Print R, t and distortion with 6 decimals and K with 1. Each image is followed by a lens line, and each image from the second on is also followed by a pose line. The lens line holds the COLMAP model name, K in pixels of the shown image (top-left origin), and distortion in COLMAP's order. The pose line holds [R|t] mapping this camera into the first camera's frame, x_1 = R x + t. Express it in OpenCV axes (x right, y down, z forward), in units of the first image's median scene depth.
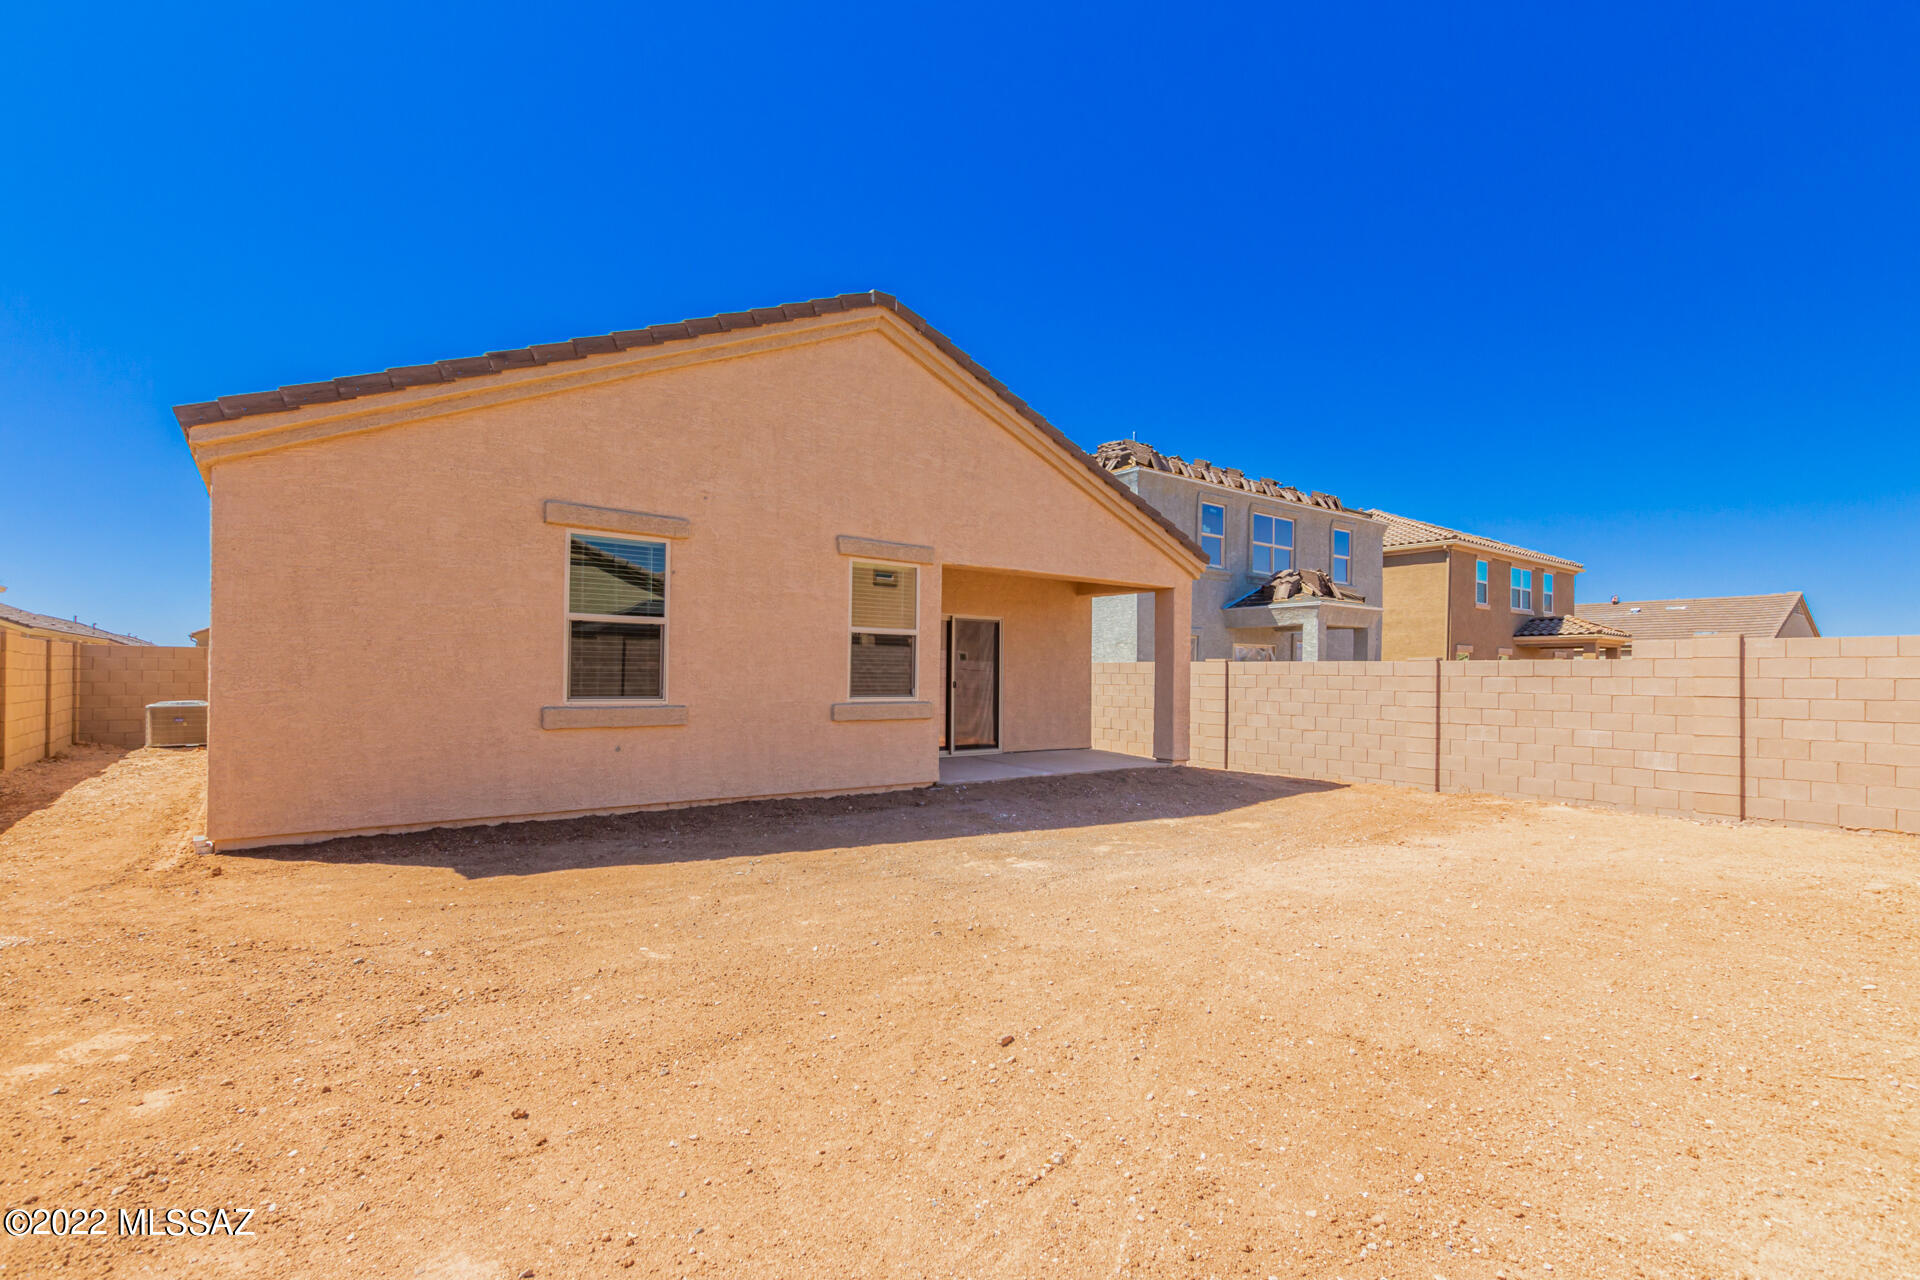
lens RADIAL K [[890.0, 0, 950.5], [0, 890.0, 671.0], [0, 0, 1]] dist [0.006526, -0.002346]
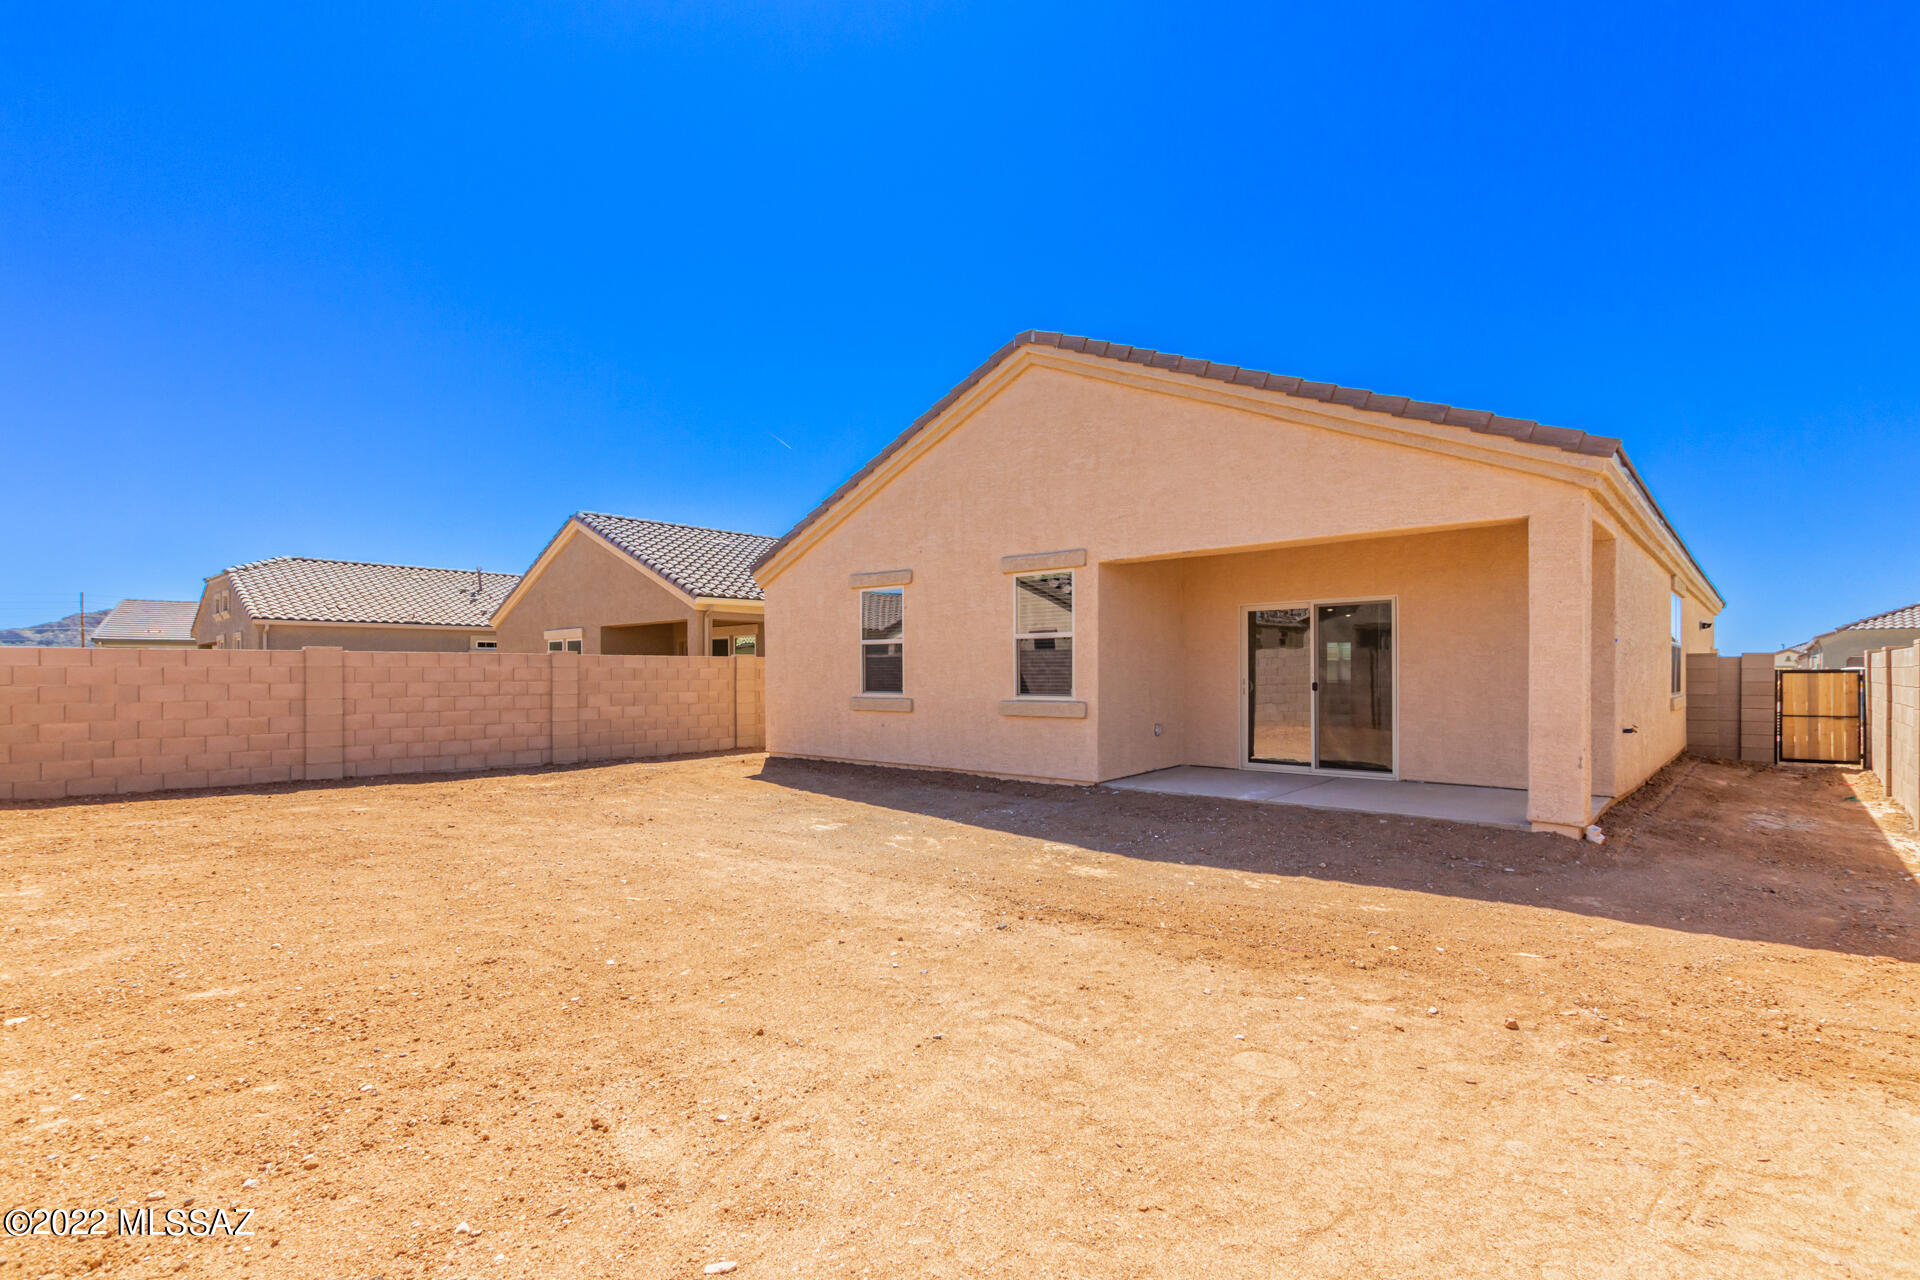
lens RADIAL K [[890.0, 0, 930.2], [0, 890.0, 677.4], [0, 0, 1]] dist [0.006526, -0.002346]
pose [[0.174194, -0.008031, -0.984679, 1.002626], [0.009197, 0.999936, -0.006529, 0.012678], [0.984668, -0.007919, 0.174256, 0.691366]]
